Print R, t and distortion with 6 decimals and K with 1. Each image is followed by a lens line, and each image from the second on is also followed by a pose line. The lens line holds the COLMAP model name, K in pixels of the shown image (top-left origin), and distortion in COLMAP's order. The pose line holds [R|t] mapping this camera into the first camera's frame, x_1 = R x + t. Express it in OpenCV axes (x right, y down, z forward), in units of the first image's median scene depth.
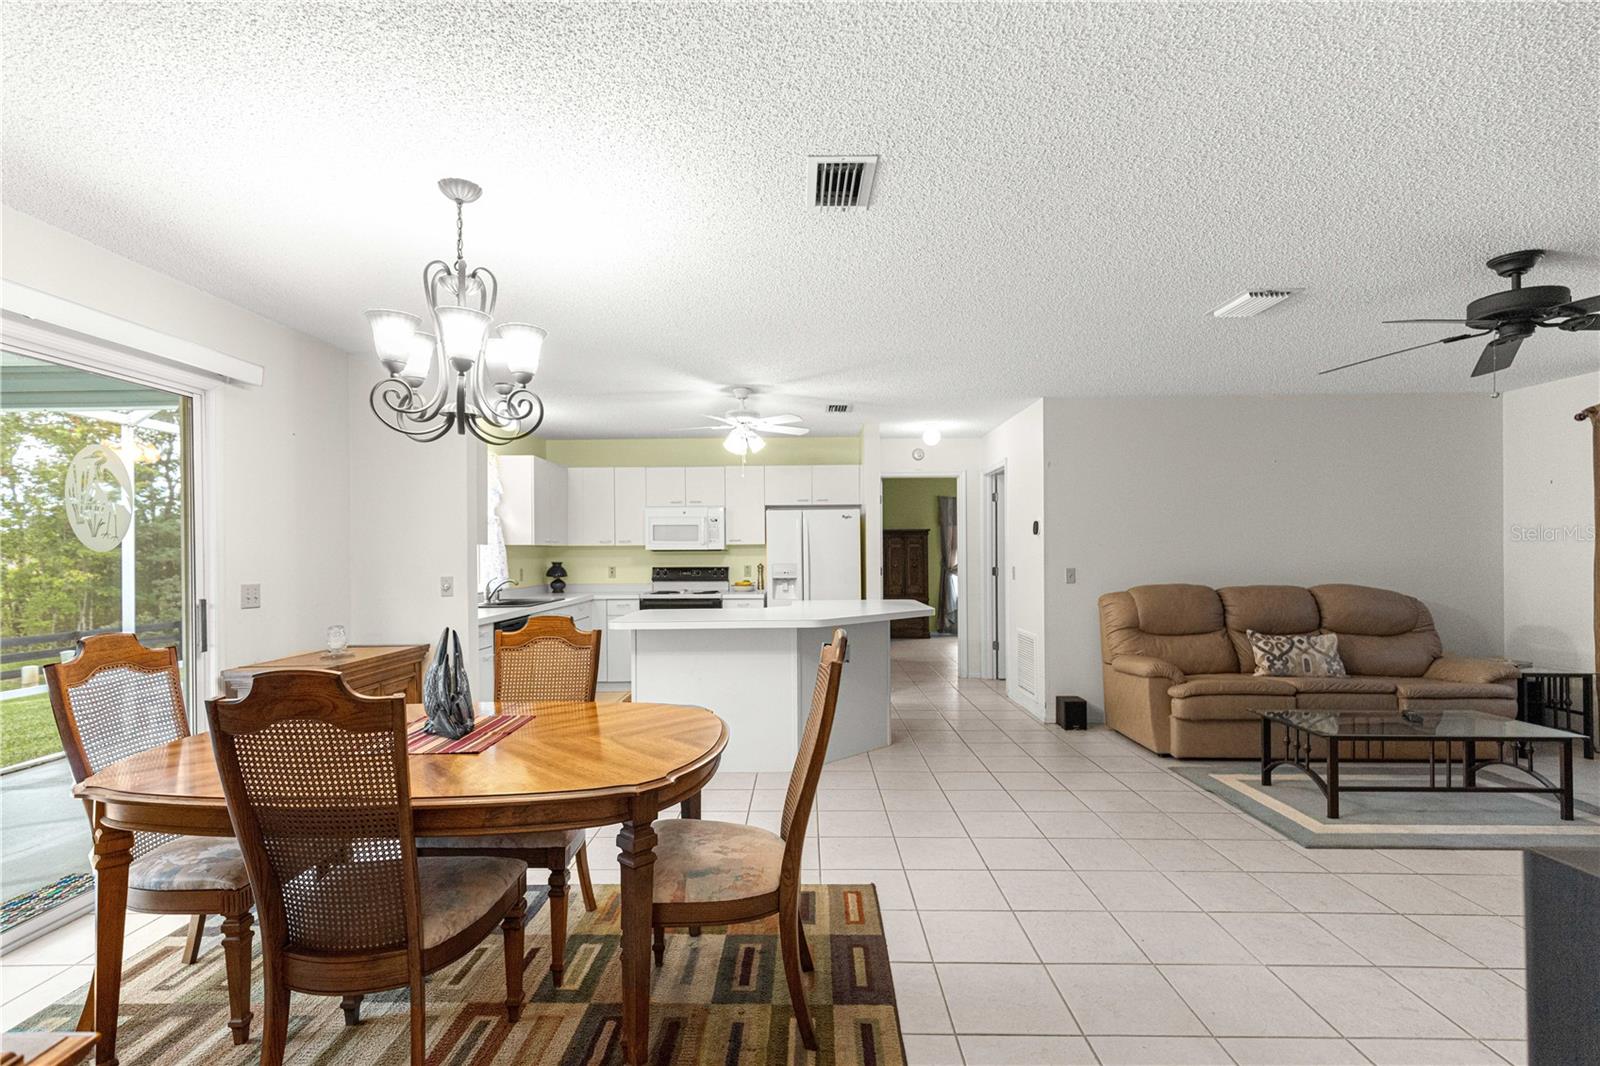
lens RADIAL K [[745.4, 0, 791.6], [0, 745.4, 549.3], [0, 0, 1]] dist [0.009871, -0.000214]
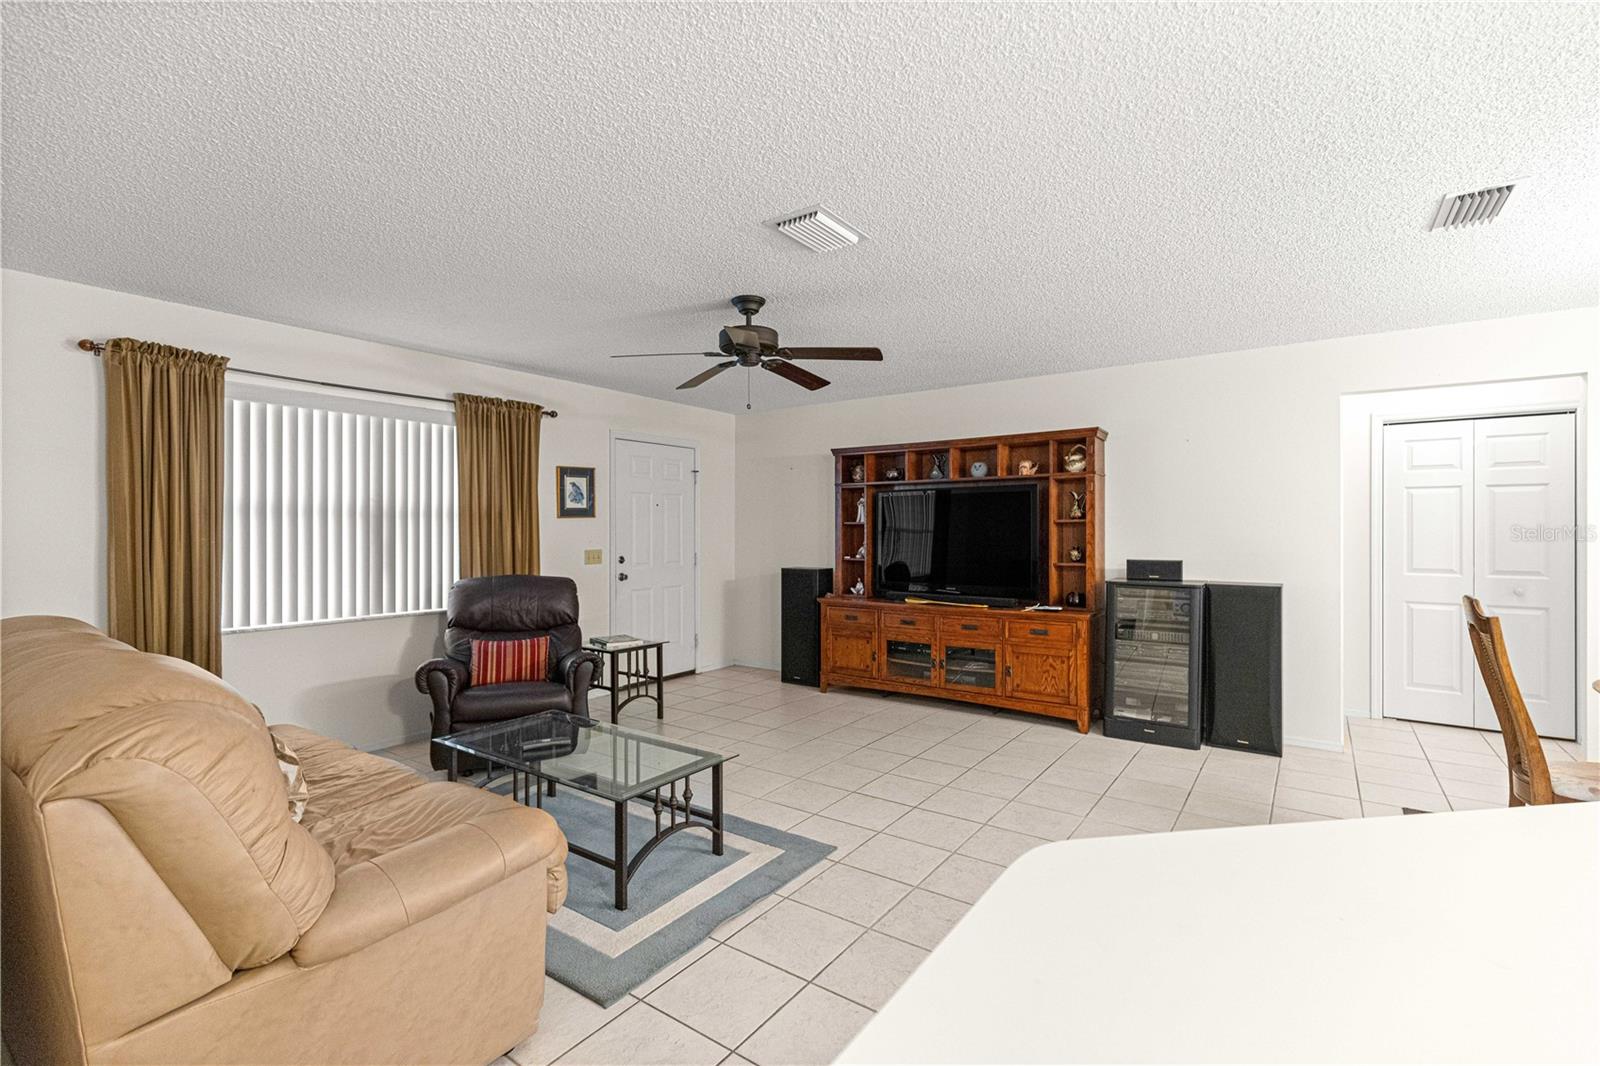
lens RADIAL K [[716.0, 0, 793.7], [0, 716.0, 532.4], [0, 0, 1]] dist [0.007635, -0.001478]
pose [[-0.819691, 0.003659, 0.572795, 0.133371], [0.003917, 0.999992, -0.000782, -0.001138], [-0.572793, 0.001603, -0.819698, 1.142212]]
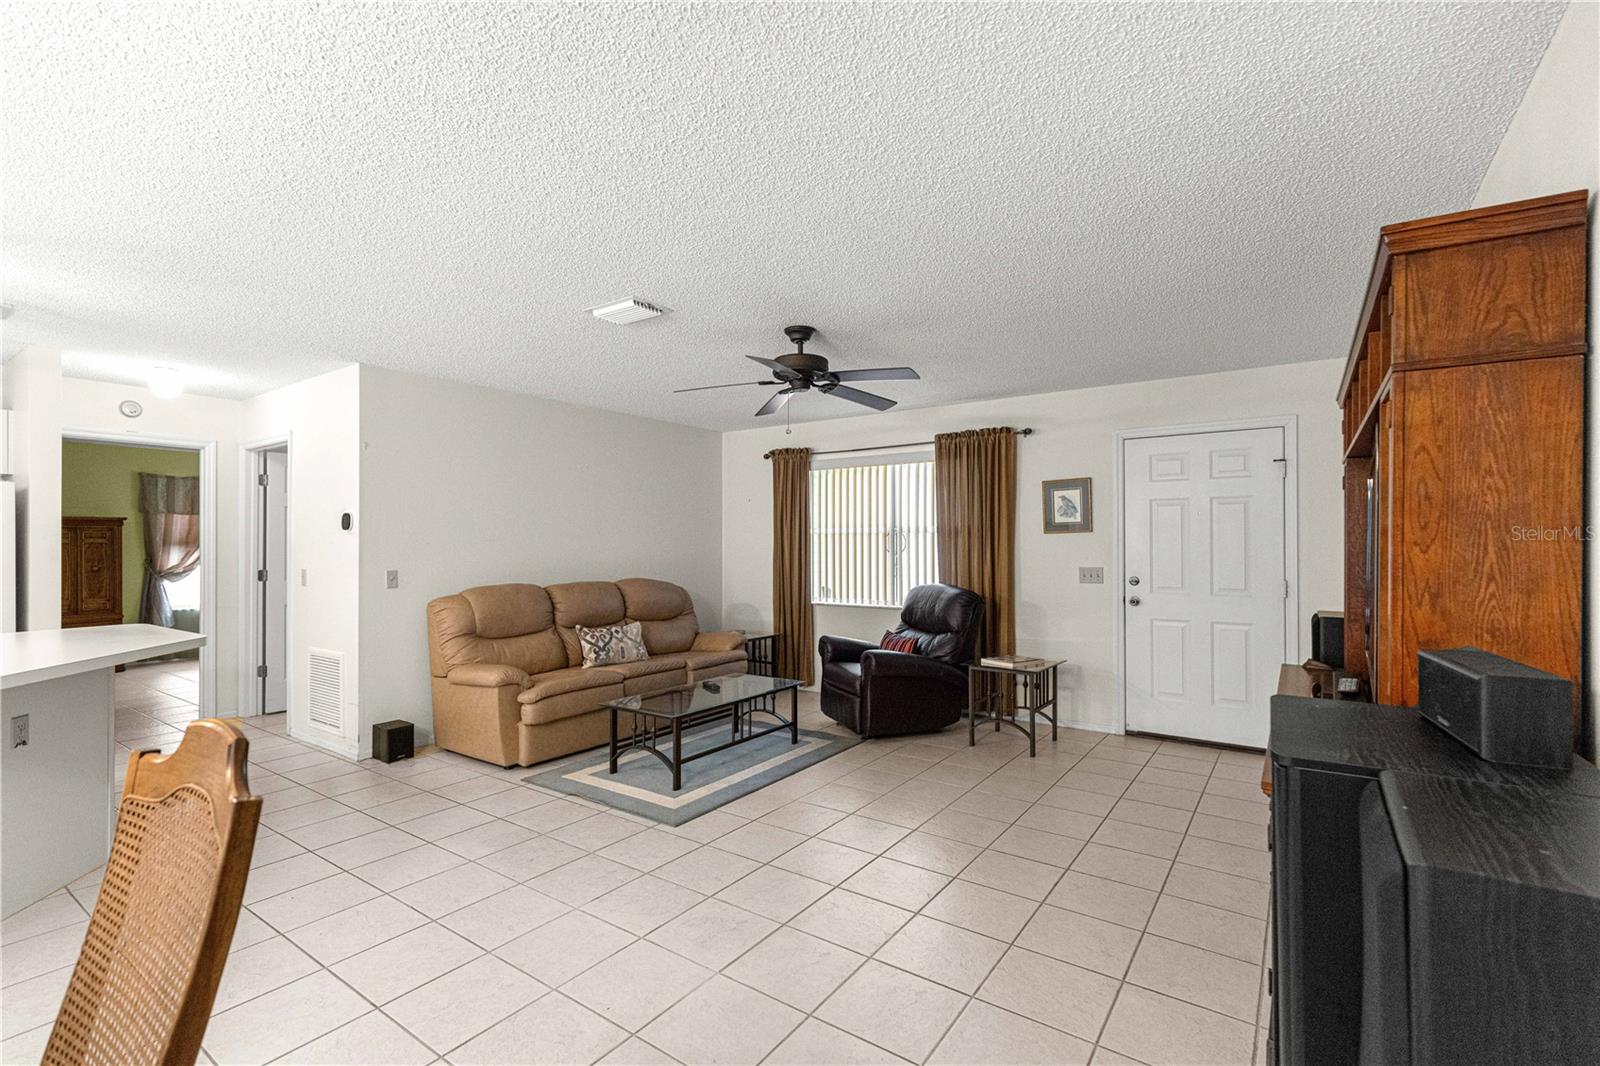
lens RADIAL K [[715.8, 0, 798.7], [0, 715.8, 537.6], [0, 0, 1]] dist [0.006060, -0.000804]
pose [[0.563404, 0.013657, 0.826069, -0.045421], [-0.004078, 0.999897, -0.013749, -0.002670], [-0.826171, 0.004377, 0.563402, 0.174291]]
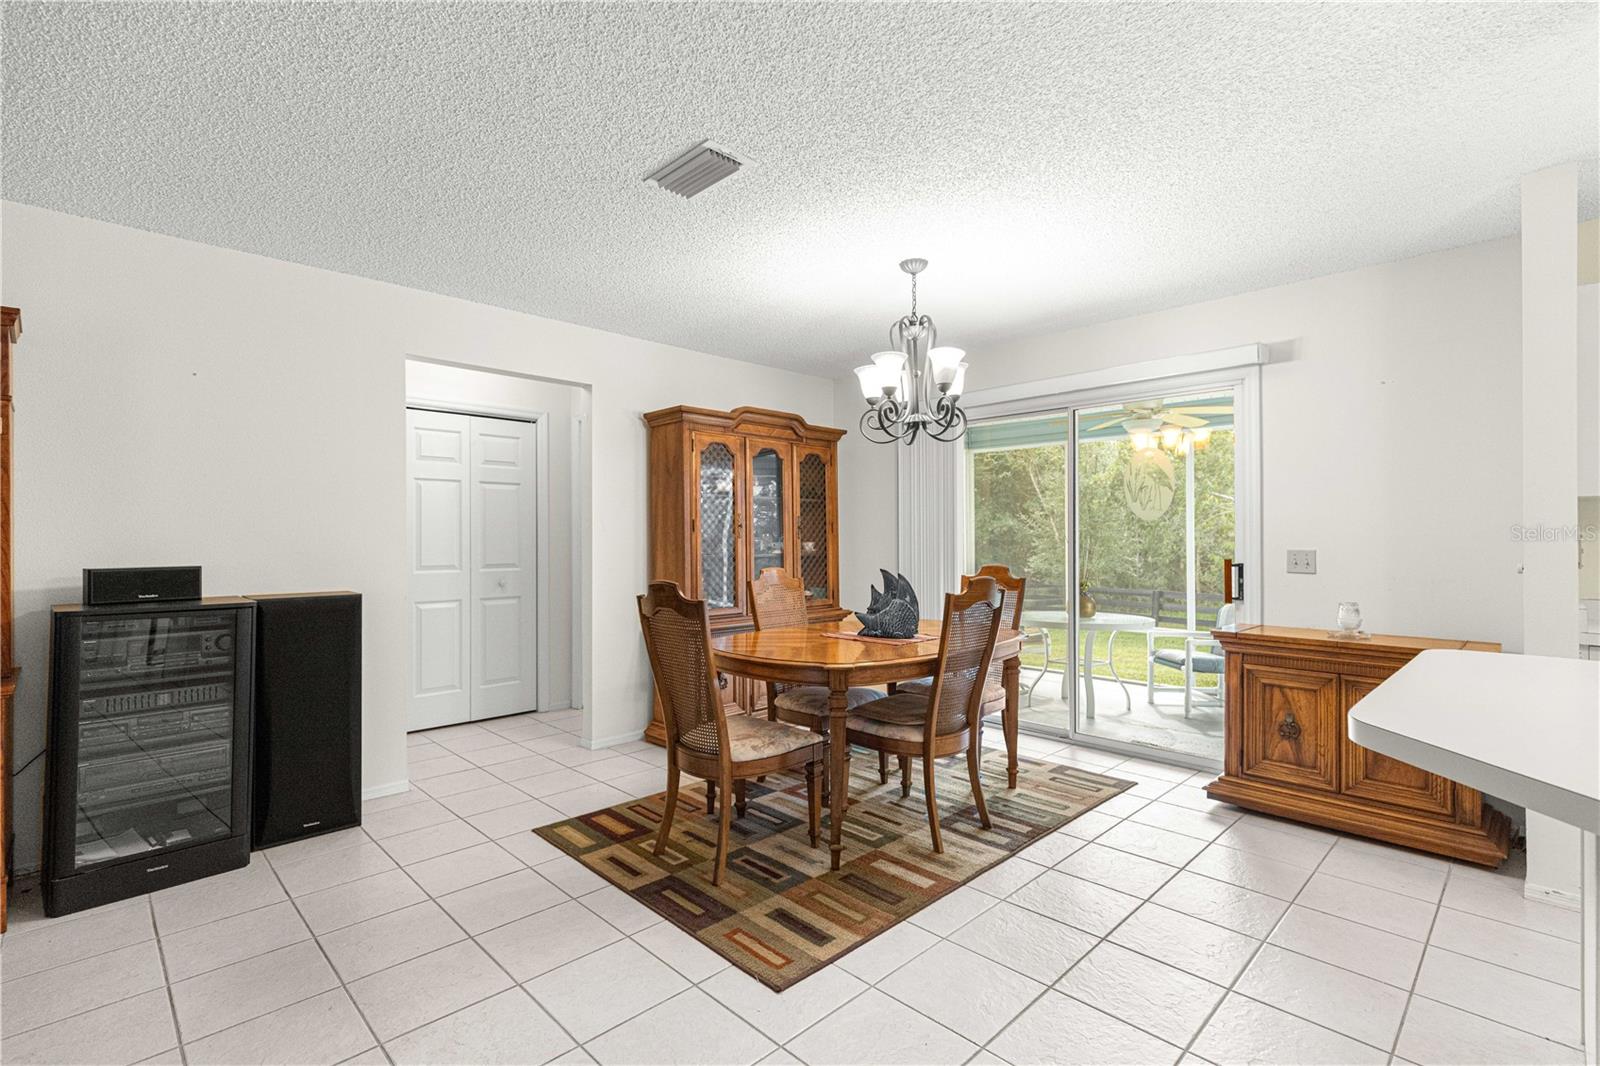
lens RADIAL K [[732.9, 0, 795.1], [0, 732.9, 538.7], [0, 0, 1]] dist [0.005555, -0.000320]
pose [[-0.702955, 0.008824, -0.711180, 0.330404], [0.007715, 0.999959, 0.004782, 0.015087], [0.711193, -0.002126, -0.702994, 0.849717]]
